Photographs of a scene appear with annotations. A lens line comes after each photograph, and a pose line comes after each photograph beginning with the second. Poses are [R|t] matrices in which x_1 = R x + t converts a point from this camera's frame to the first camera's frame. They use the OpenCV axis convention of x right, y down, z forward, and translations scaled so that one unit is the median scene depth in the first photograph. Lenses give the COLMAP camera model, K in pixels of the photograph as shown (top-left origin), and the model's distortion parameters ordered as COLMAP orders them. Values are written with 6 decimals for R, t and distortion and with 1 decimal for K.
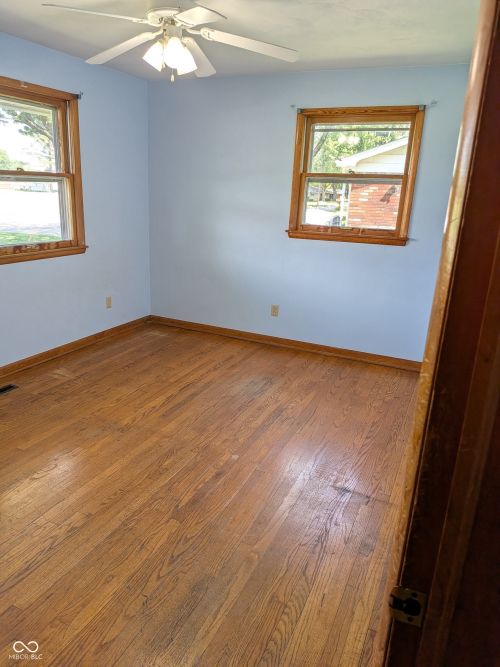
lens RADIAL K [[469.0, 0, 236.9], [0, 469.0, 333.0], [0, 0, 1]] dist [0.075235, -0.092616]
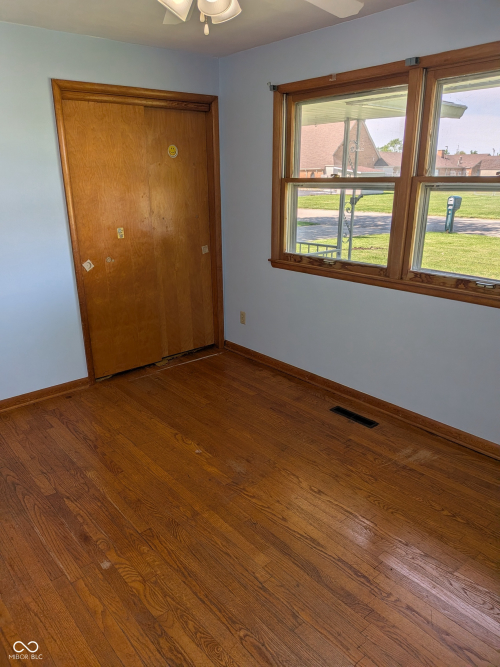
lens RADIAL K [[486.8, 0, 244.1], [0, 486.8, 345.6], [0, 0, 1]] dist [0.078090, -0.120570]
pose [[-0.410755, 0.262520, -0.873134, 0.482074], [-0.276327, 0.876765, 0.393606, -0.391198], [0.868864, 0.402946, -0.287594, 1.262505]]
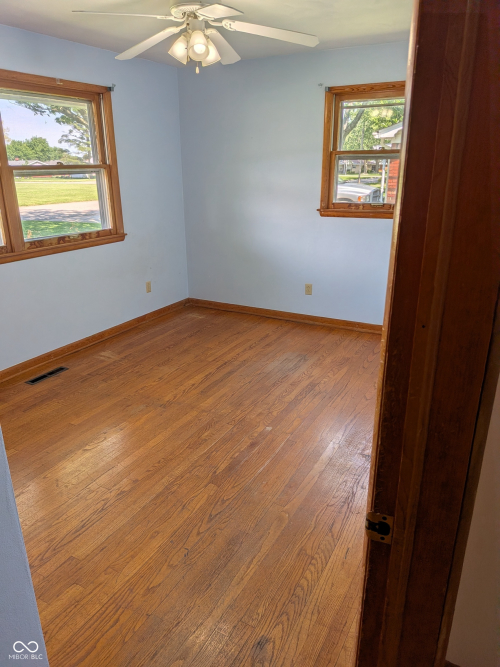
lens RADIAL K [[469.2, 0, 250.0], [0, 469.2, 333.5], [0, 0, 1]] dist [0.093240, -0.124757]
pose [[0.997529, -0.028698, -0.064131, 0.028079], [0.031447, 0.998611, 0.042270, 0.001296], [0.062829, -0.044182, 0.997046, -0.057755]]
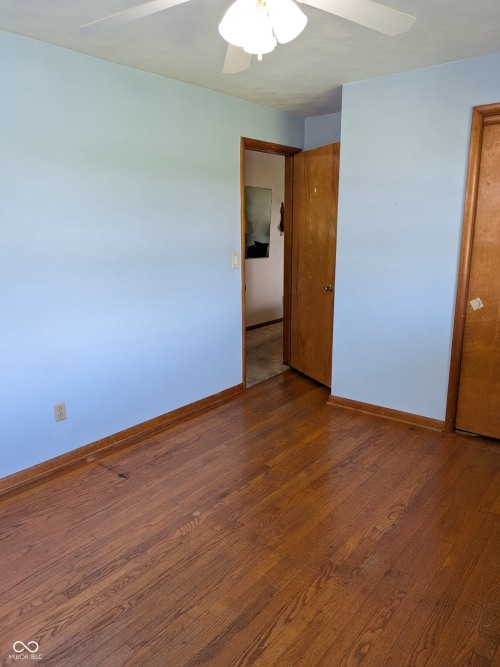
lens RADIAL K [[486.8, 0, 244.1], [0, 486.8, 345.6], [0, 0, 1]] dist [0.078090, -0.120570]
pose [[-0.970858, -0.089275, 0.222407, -0.270069], [0.039759, 0.855168, 0.516825, -0.489175], [-0.236335, 0.510606, -0.826697, 1.581830]]
